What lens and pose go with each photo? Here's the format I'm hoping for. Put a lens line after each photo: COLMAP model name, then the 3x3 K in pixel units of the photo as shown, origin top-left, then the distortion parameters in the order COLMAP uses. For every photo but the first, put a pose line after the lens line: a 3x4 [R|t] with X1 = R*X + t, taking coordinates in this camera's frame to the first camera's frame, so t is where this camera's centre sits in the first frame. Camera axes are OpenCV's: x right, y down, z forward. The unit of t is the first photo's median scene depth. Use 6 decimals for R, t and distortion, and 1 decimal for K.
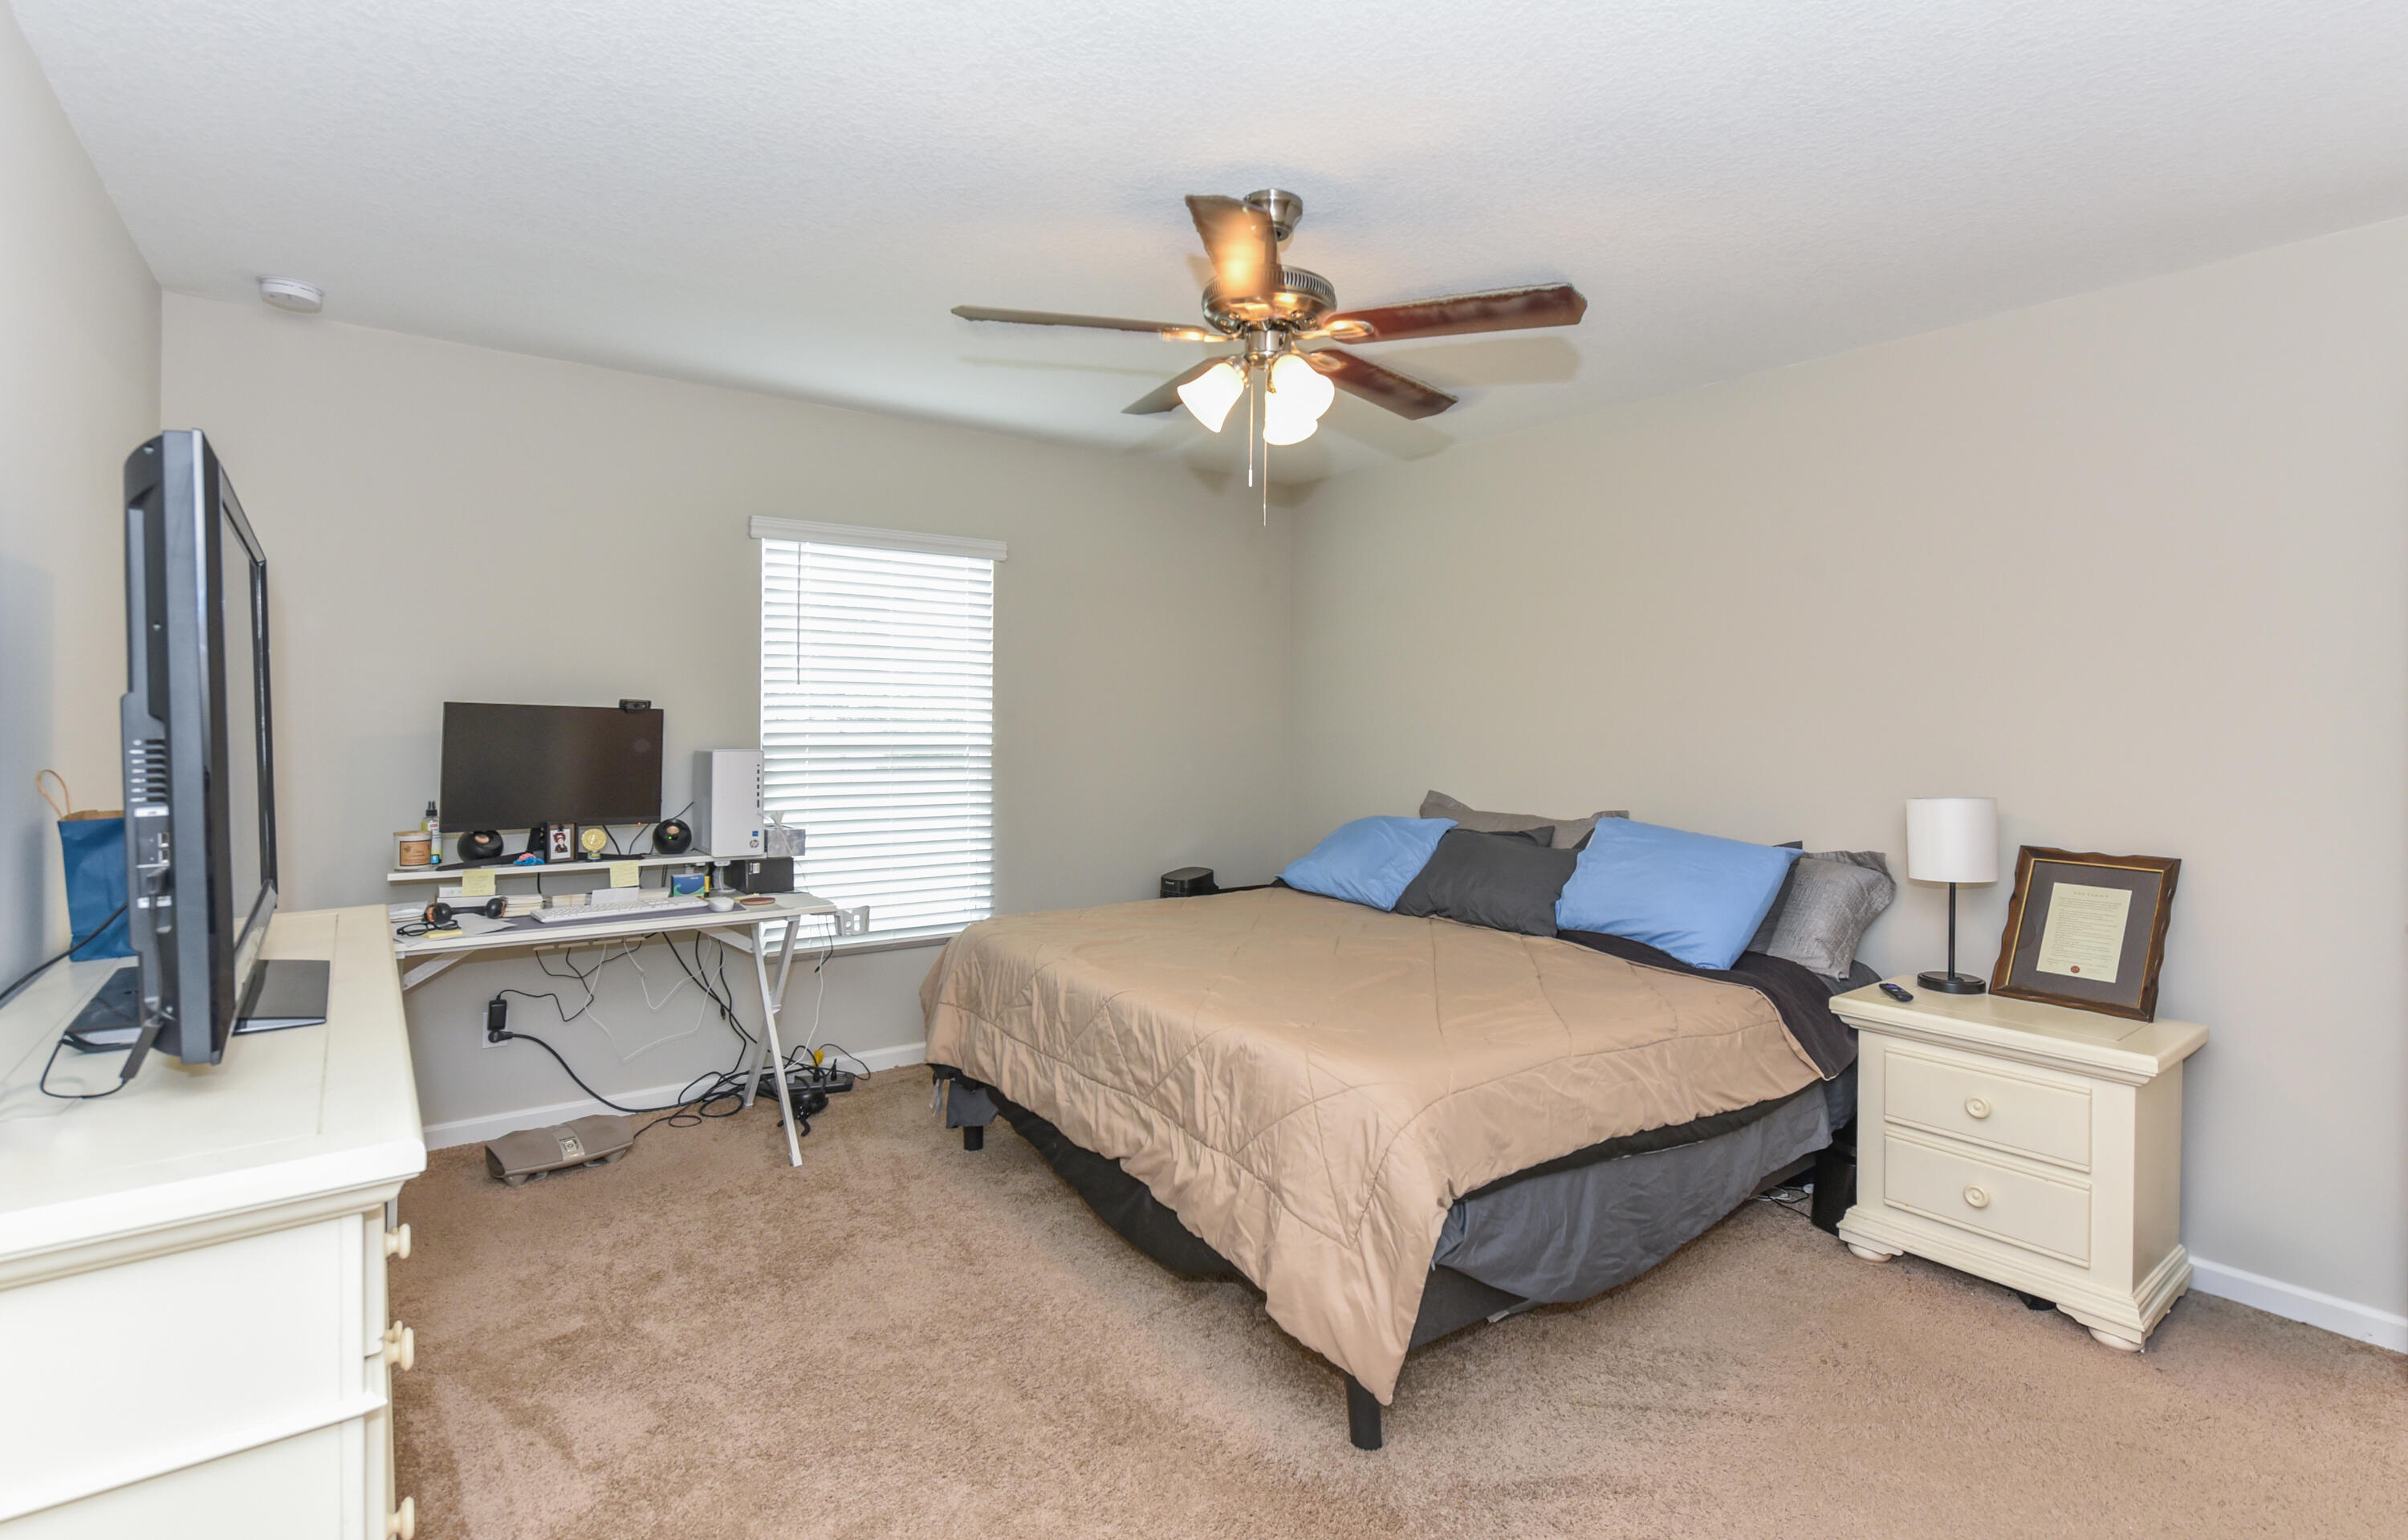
lens RADIAL K [[1149.6, 0, 1204.0], [0, 1149.6, 770.0], [0, 0, 1]] dist [-0.000027, -0.000007]
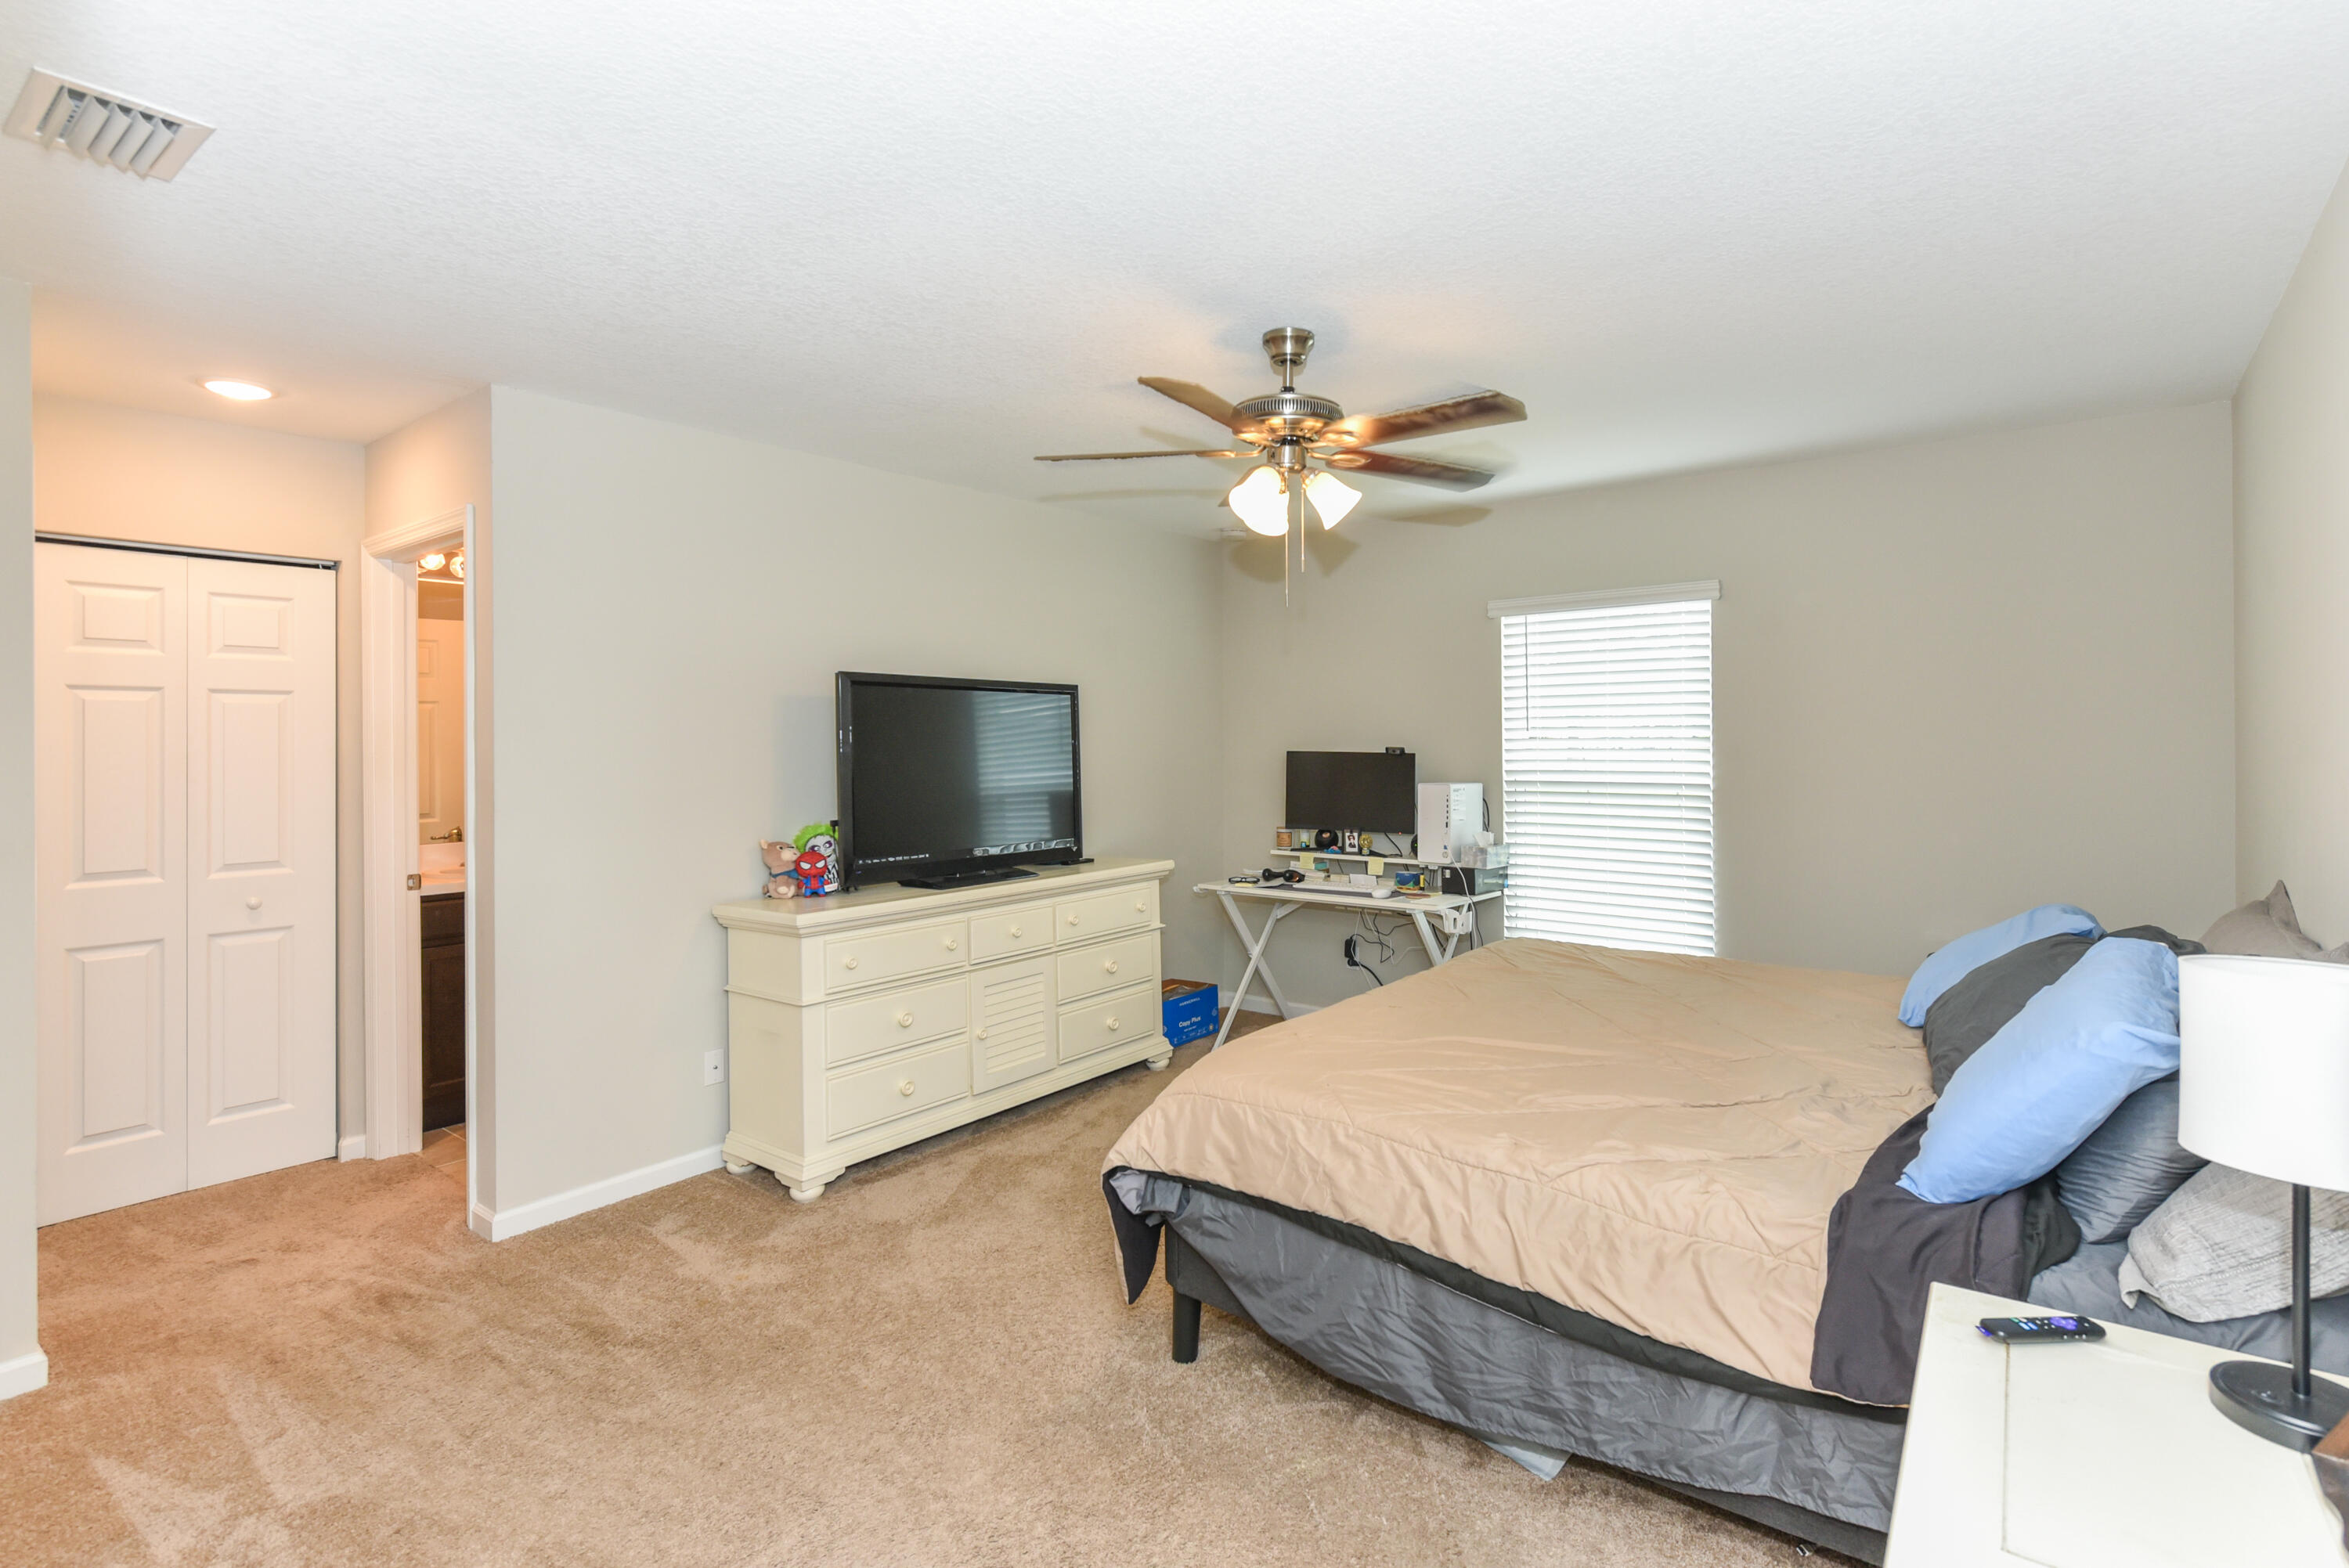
lens RADIAL K [[1073.6, 0, 1178.6], [0, 1073.6, 776.1], [0, 0, 1]] dist [0.003335, 0.000193]
pose [[0.253555, 0.021500, -0.967082, 0.745715], [-0.031657, 0.999402, 0.013918, -0.035179], [0.966803, 0.027086, 0.254084, 0.403257]]
